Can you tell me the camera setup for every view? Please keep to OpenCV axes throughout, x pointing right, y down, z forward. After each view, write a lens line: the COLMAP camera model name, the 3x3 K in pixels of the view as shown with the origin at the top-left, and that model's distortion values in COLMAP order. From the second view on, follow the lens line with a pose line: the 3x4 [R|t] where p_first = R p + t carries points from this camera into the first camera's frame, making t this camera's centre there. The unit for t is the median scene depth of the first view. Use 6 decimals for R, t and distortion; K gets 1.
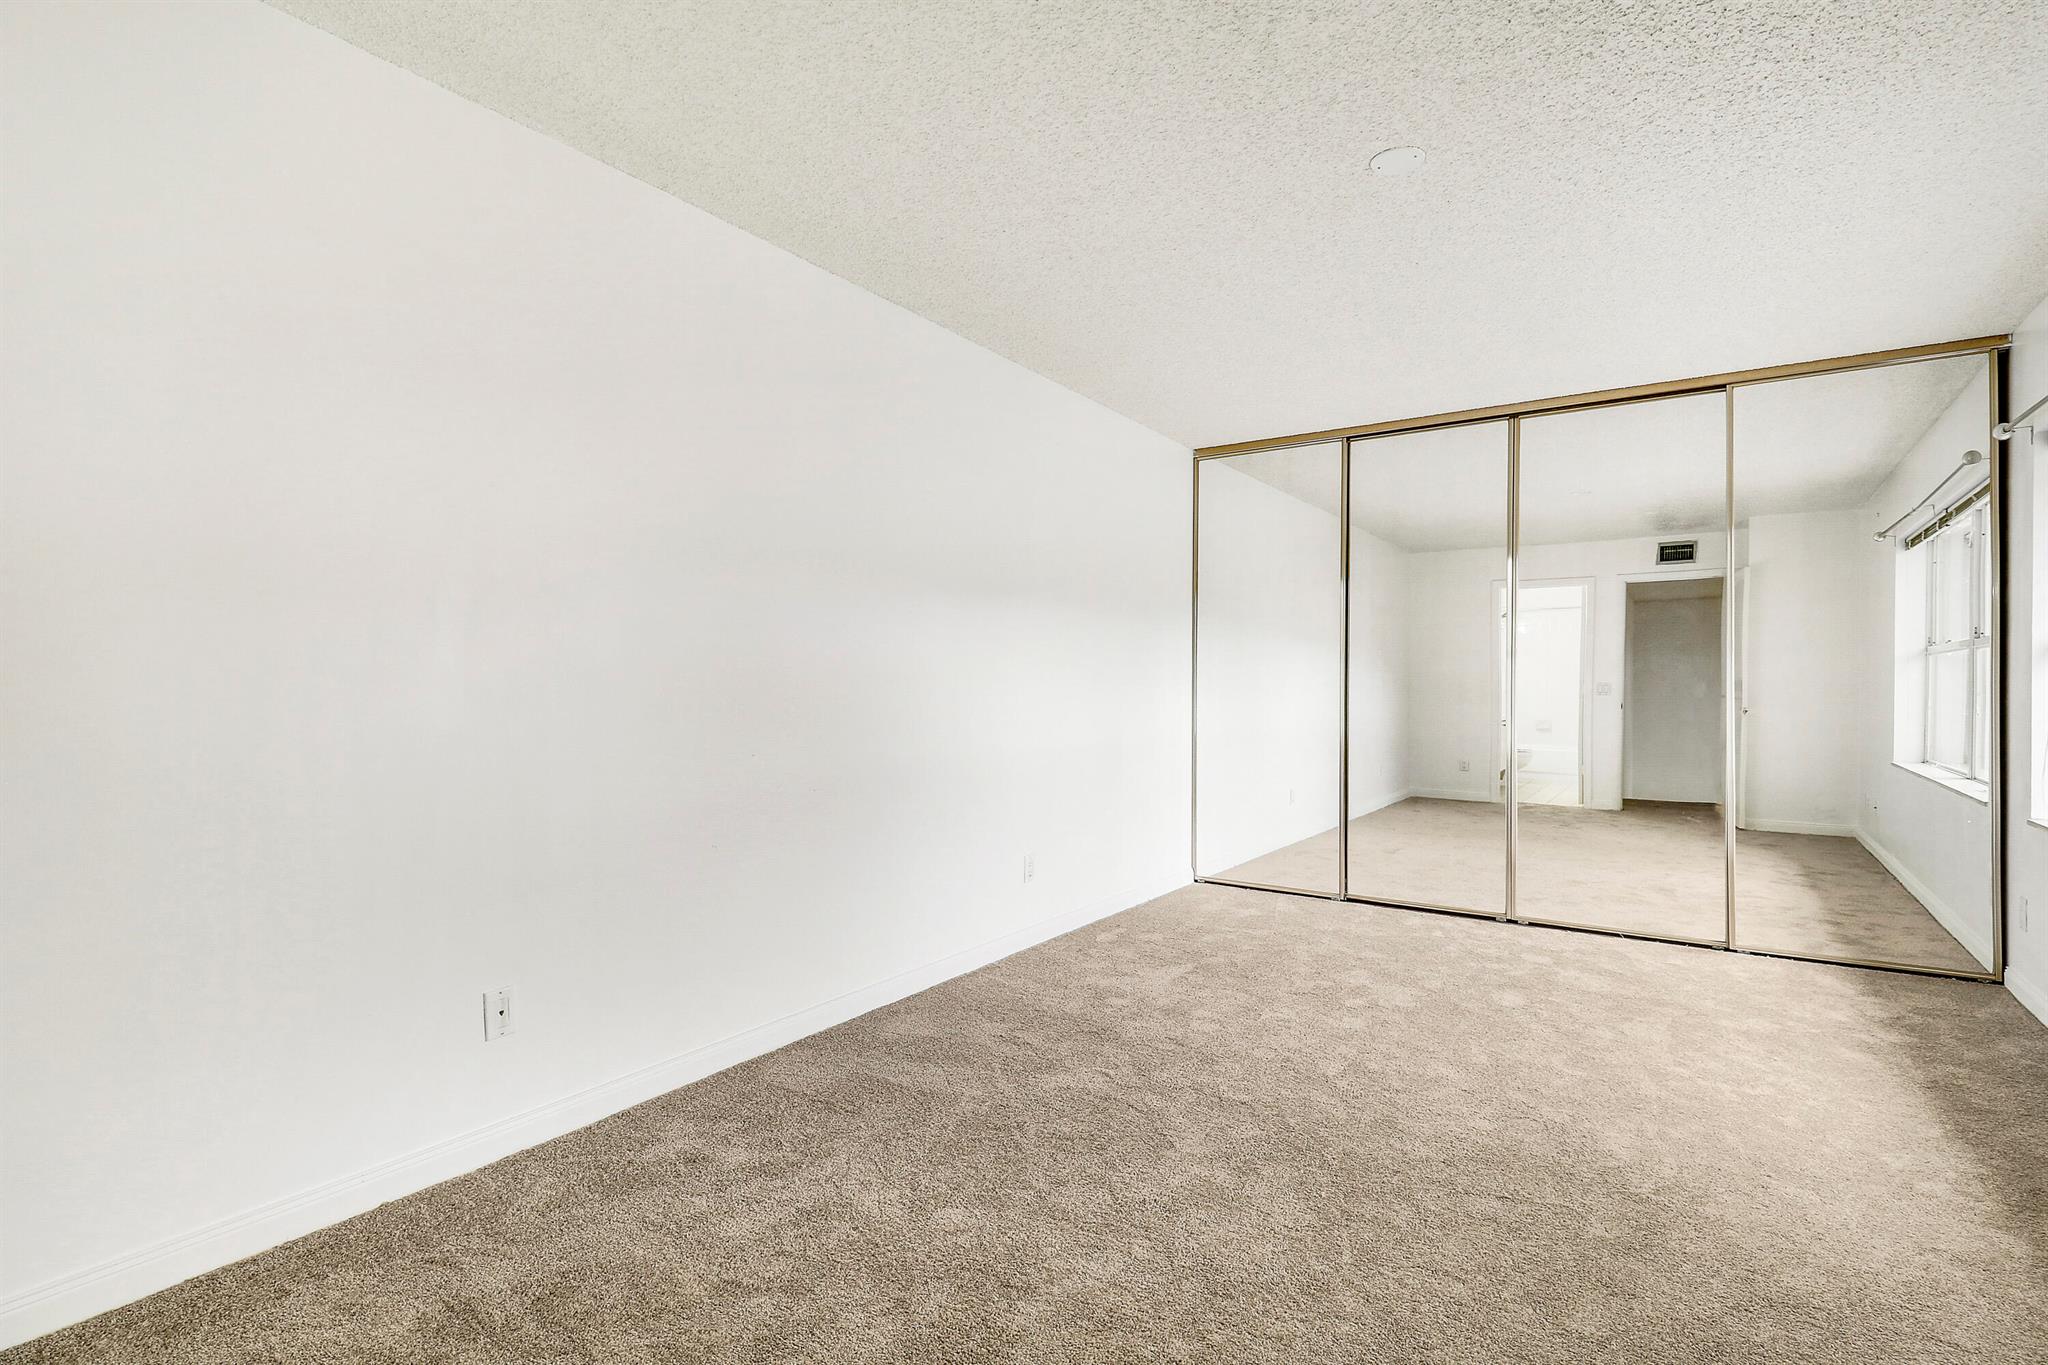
lens RADIAL K [[969.8, 0, 1029.7], [0, 969.8, 683.1], [0, 0, 1]] dist [0.001219, -0.018764]
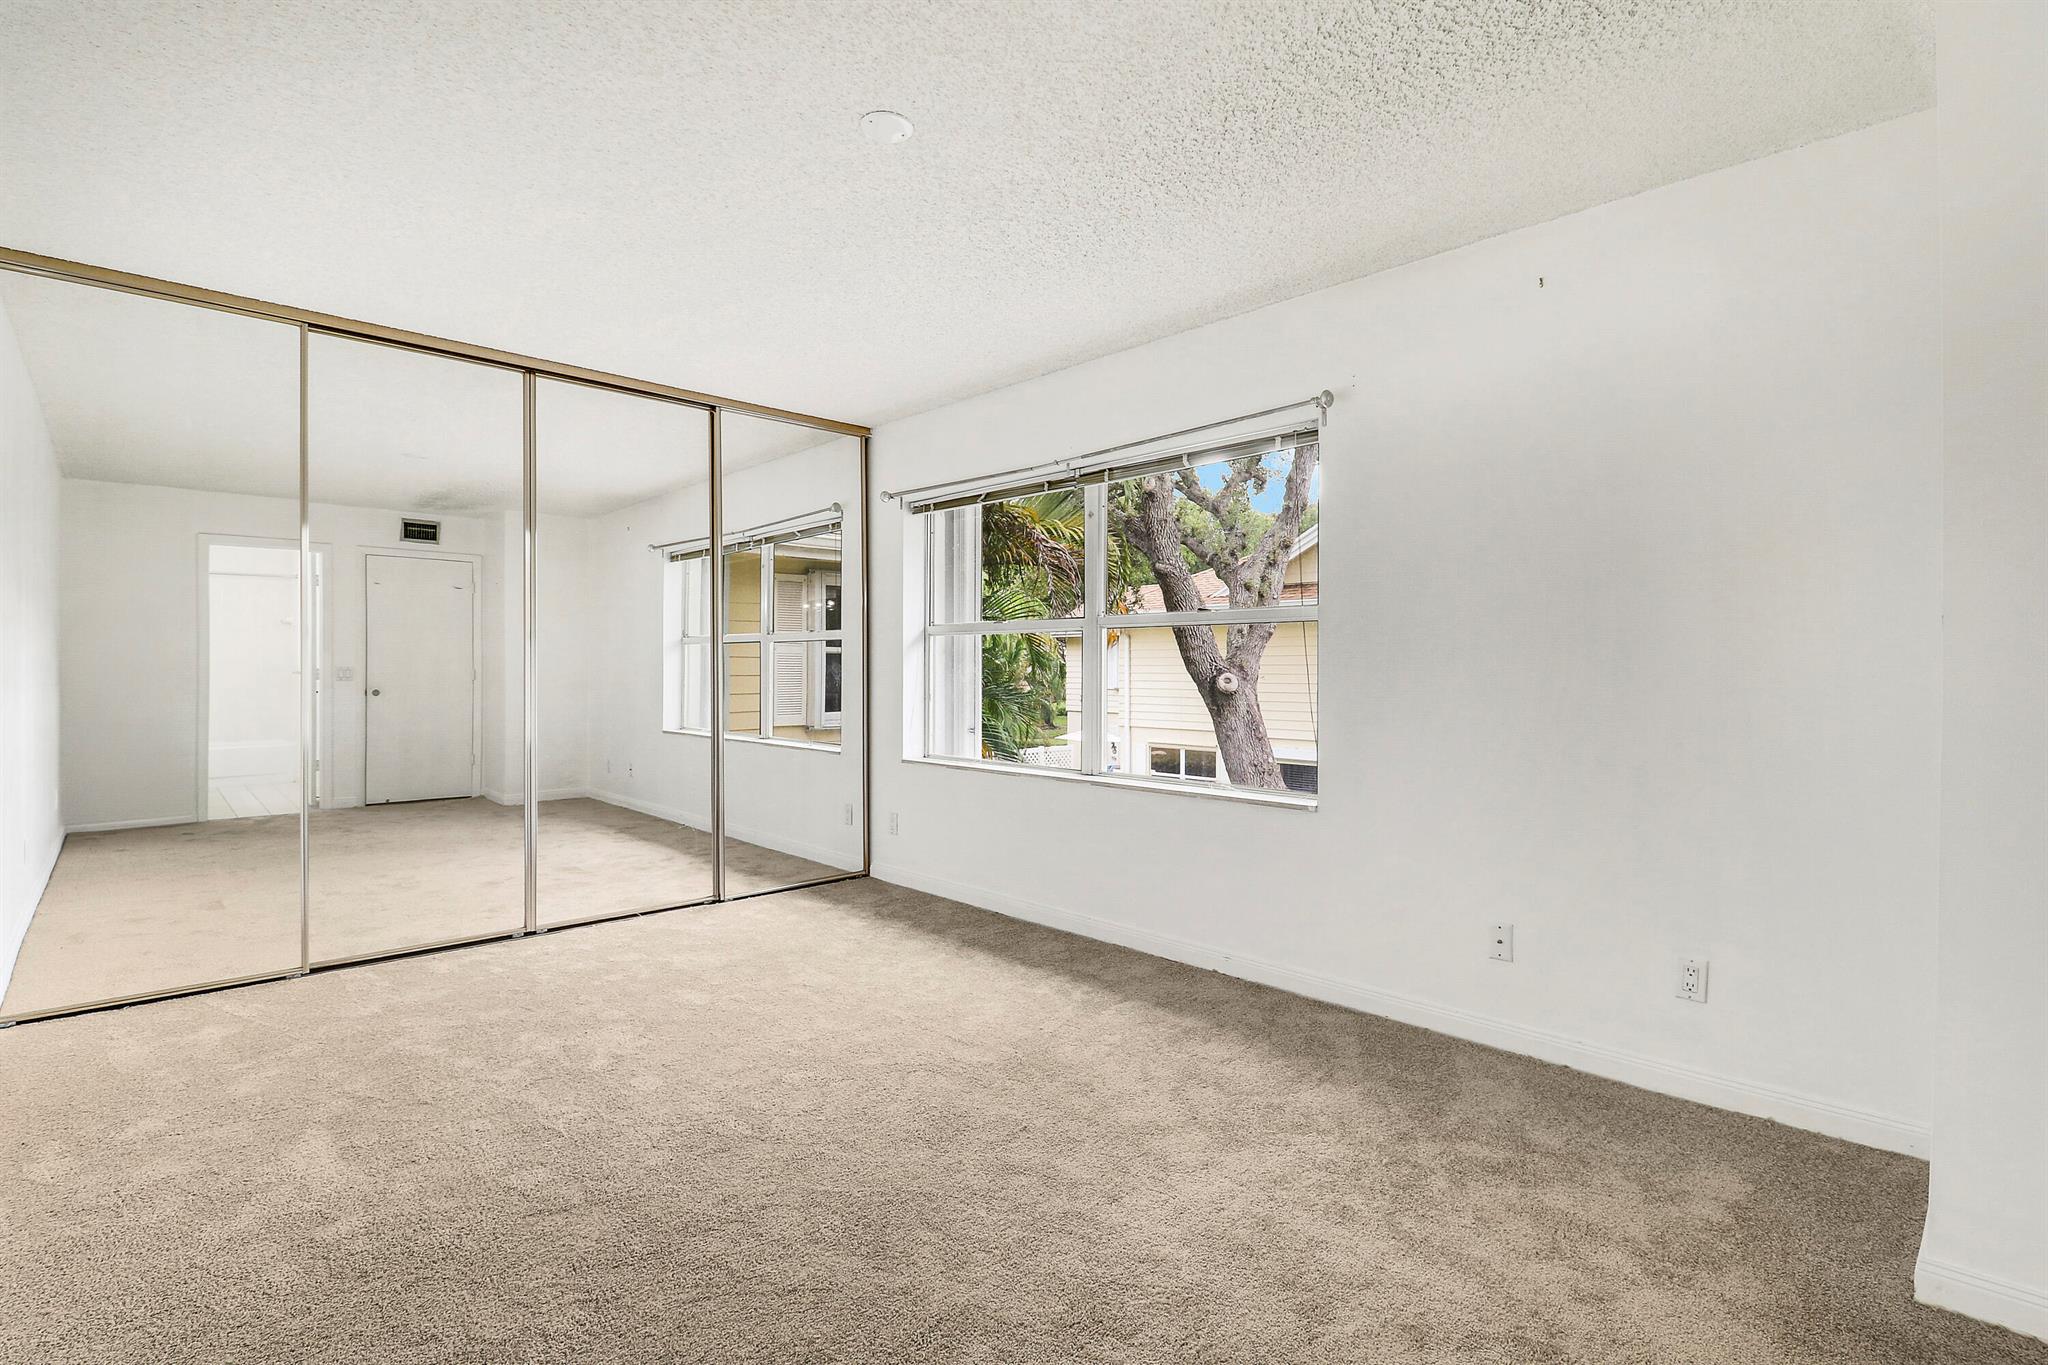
lens RADIAL K [[969.8, 0, 1029.7], [0, 969.8, 683.1], [0, 0, 1]] dist [0.001219, -0.018764]
pose [[0.187145, -0.020583, 0.982117, -0.335419], [-0.000938, 0.999776, 0.021132, -0.007566], [-0.982332, -0.004876, 0.187083, 0.425919]]
